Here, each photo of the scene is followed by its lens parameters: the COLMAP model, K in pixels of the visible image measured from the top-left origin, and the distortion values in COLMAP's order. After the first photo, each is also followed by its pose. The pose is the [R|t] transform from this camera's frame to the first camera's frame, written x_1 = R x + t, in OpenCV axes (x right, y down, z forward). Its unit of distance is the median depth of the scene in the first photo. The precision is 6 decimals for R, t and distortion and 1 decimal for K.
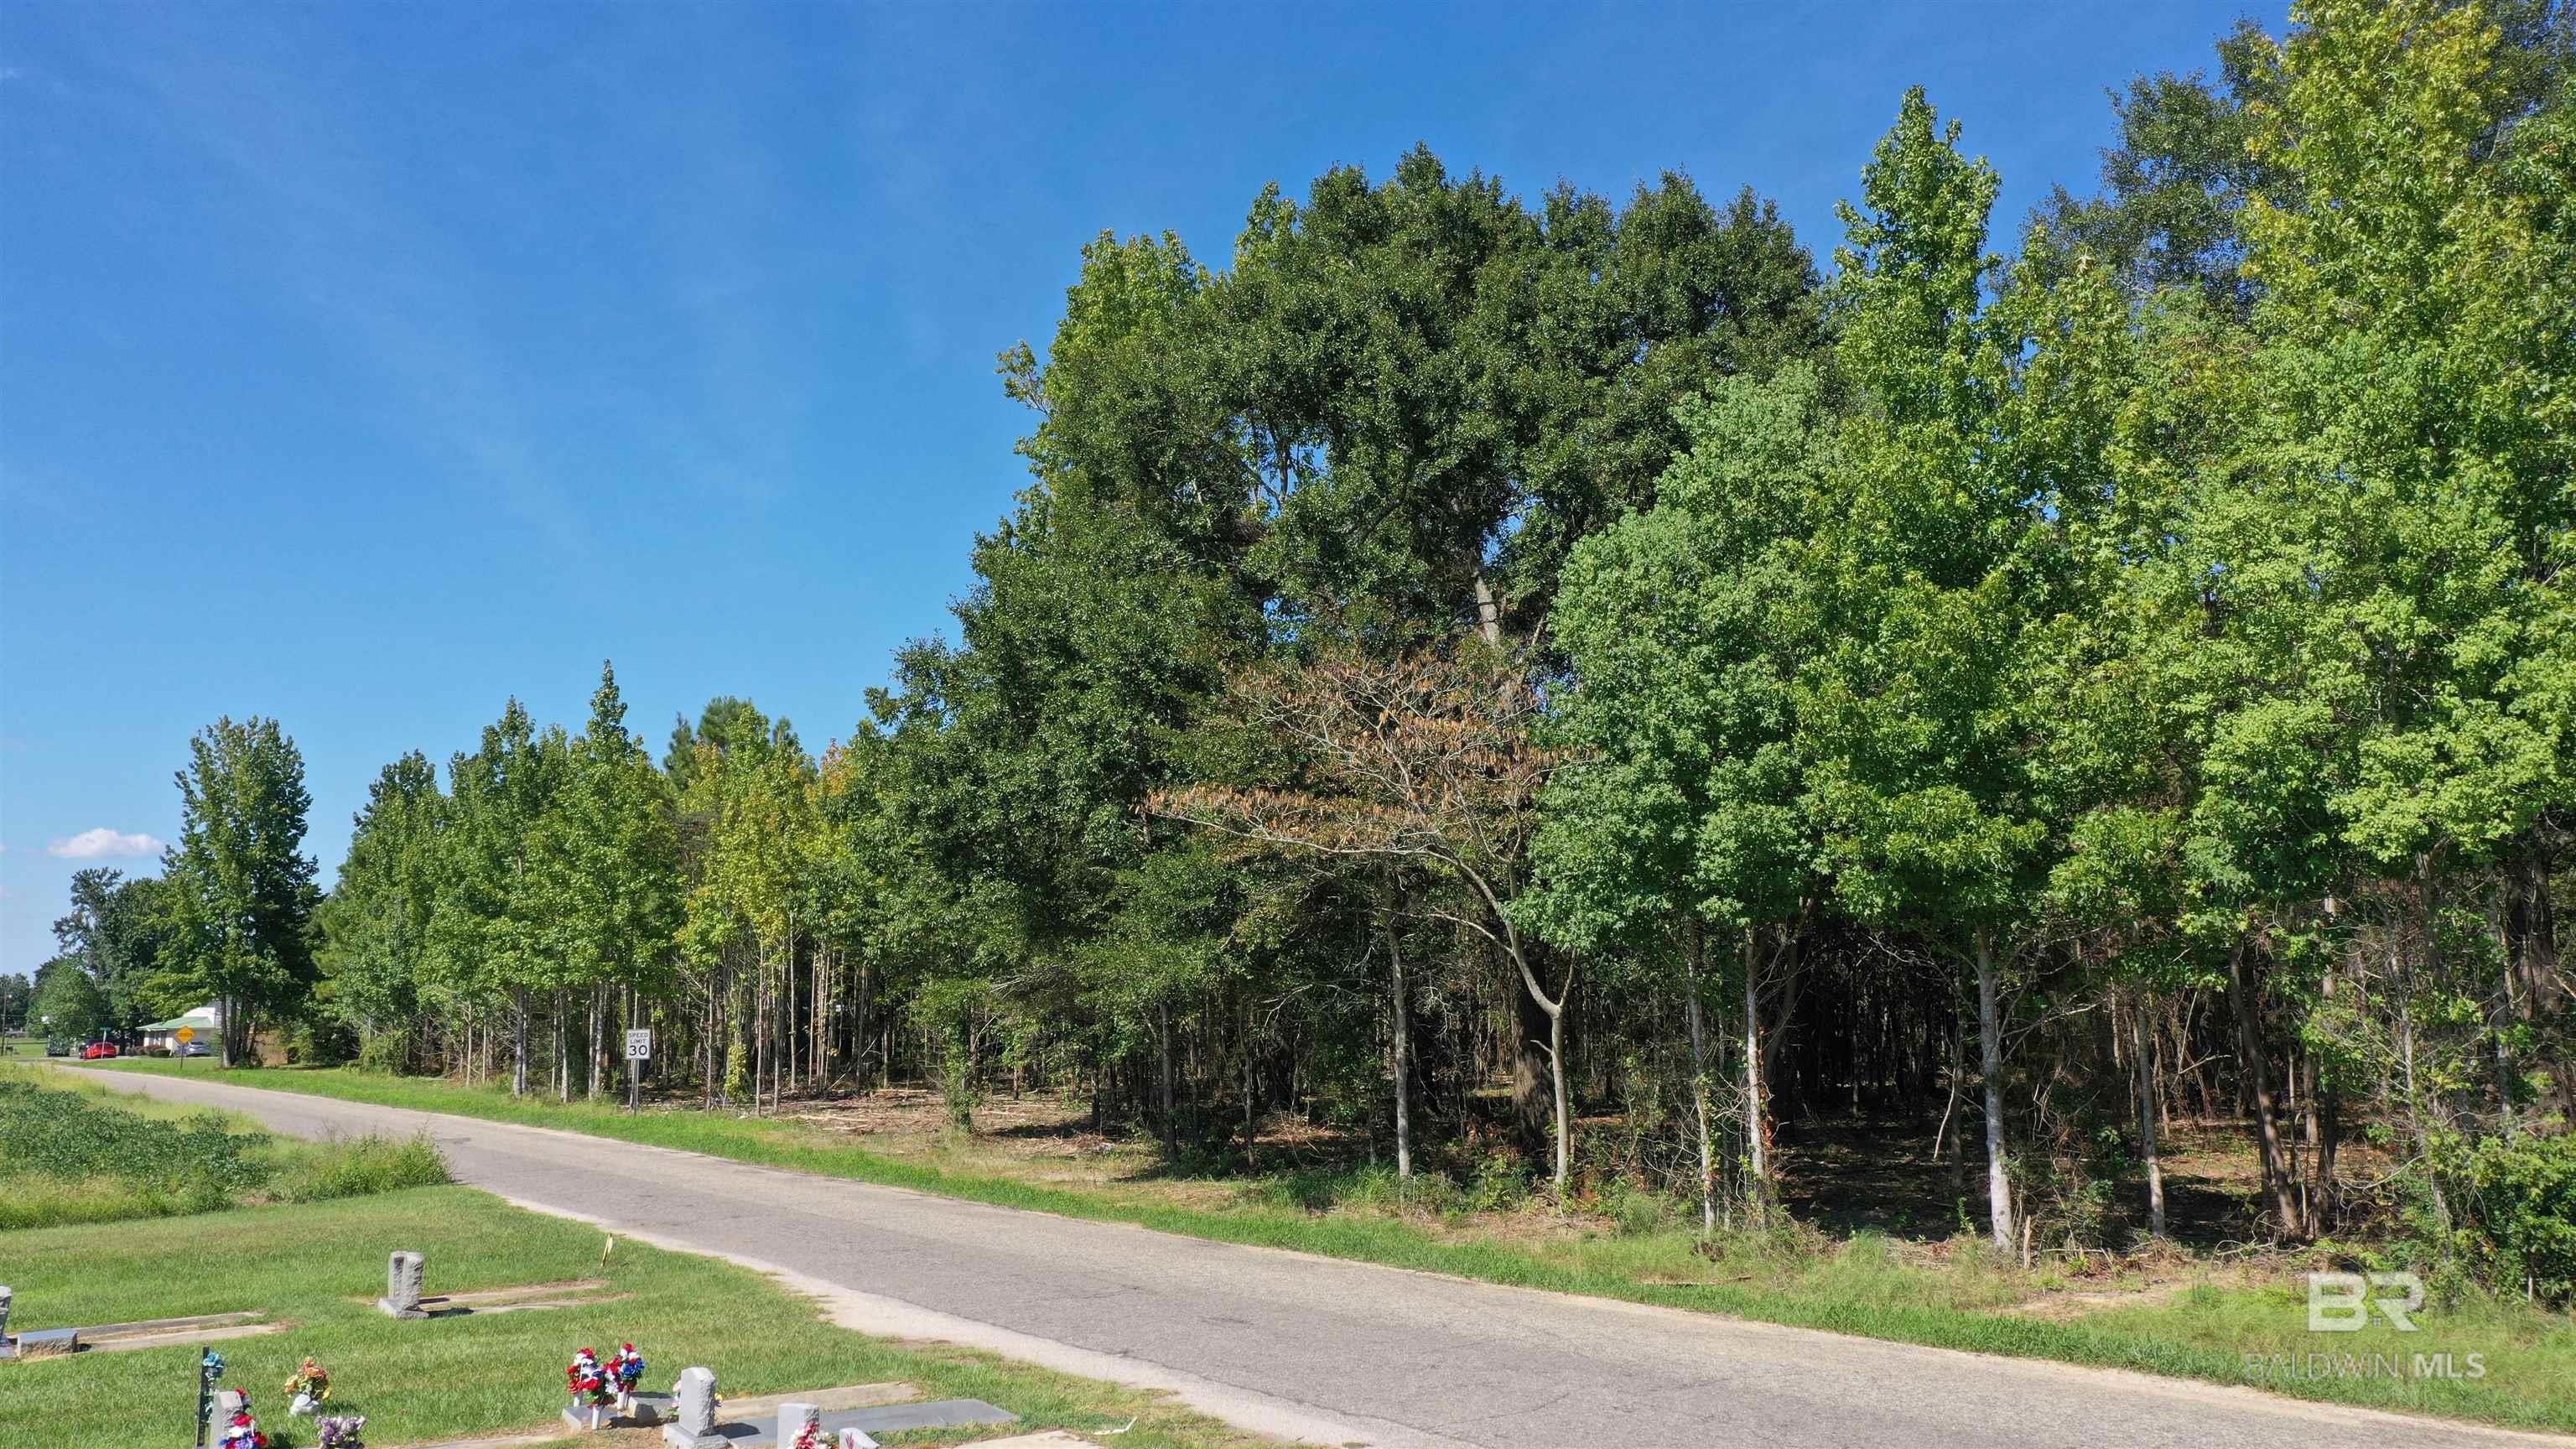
lens RADIAL K [[2023.7, 0, 1298.5], [0, 2023.7, 730.9], [0, 0, 1]] dist [0.023623, -0.002425]
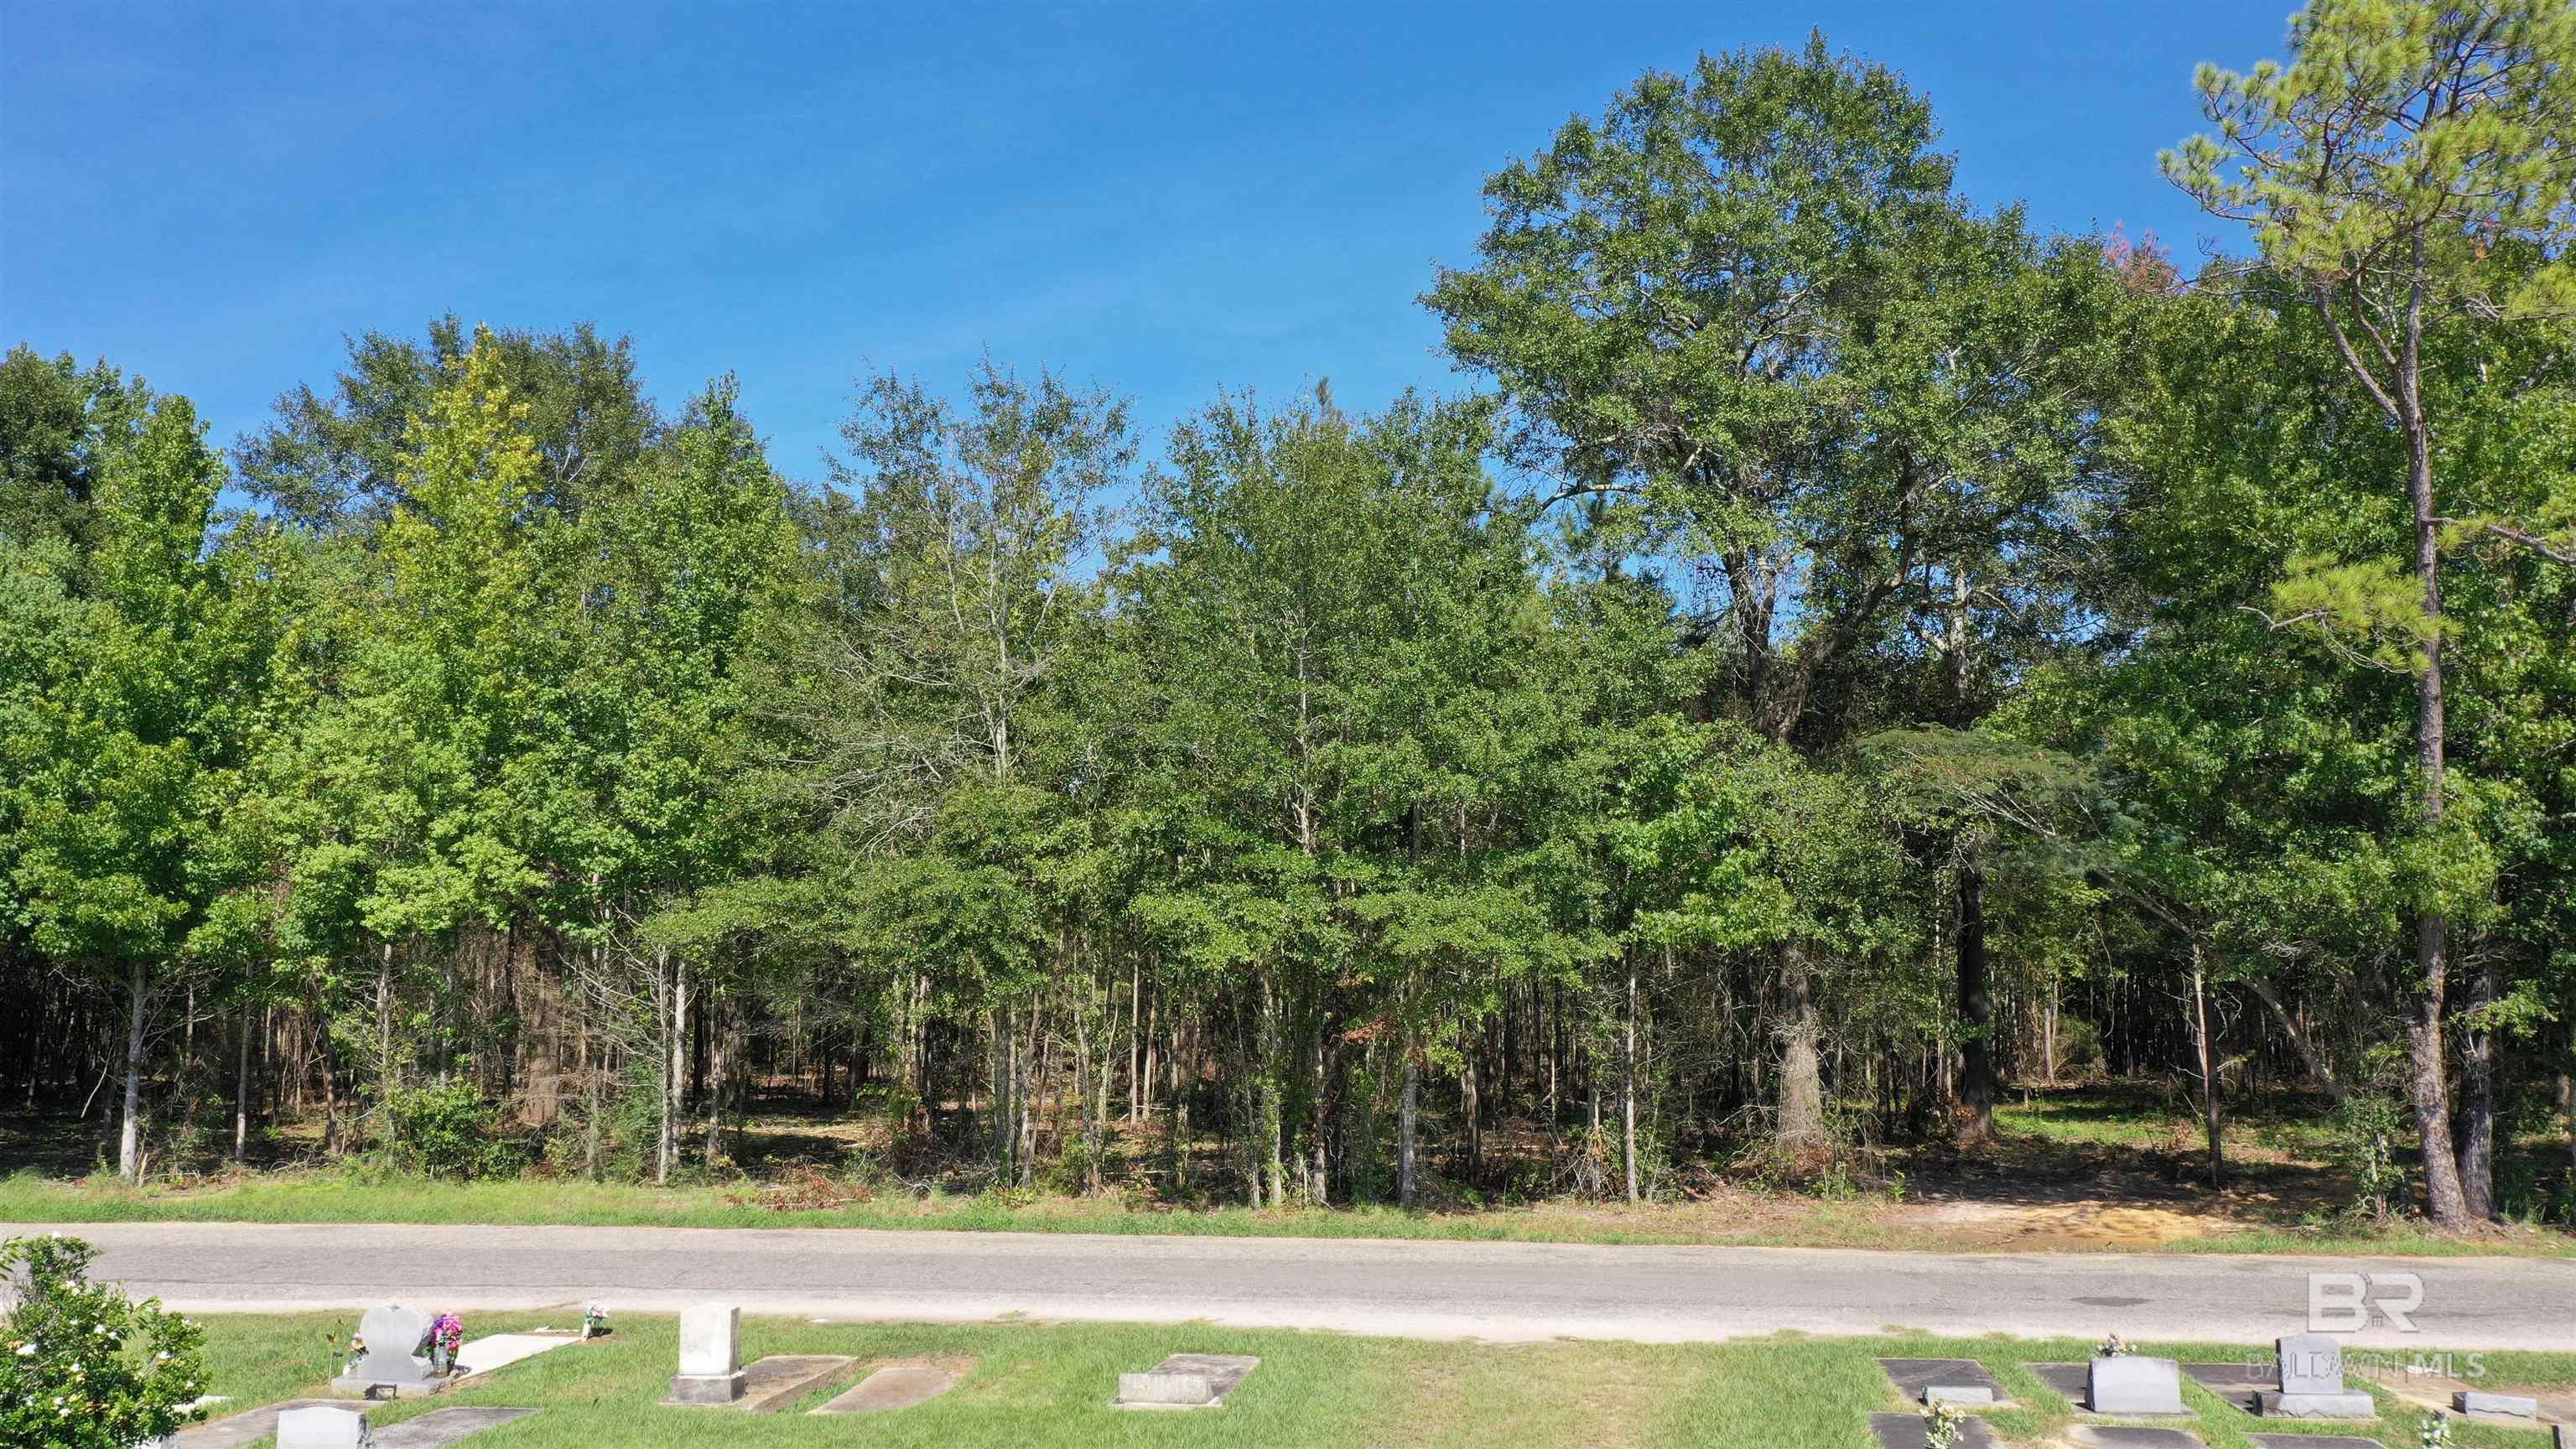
lens RADIAL K [[2023.7, 0, 1298.5], [0, 2023.7, 730.9], [0, 0, 1]] dist [0.023623, -0.002425]
pose [[0.684972, 0.112762, 0.719790, -0.206222], [-0.109957, 0.992634, -0.050867, -0.103084], [-0.720224, -0.044303, 0.692326, -0.738329]]
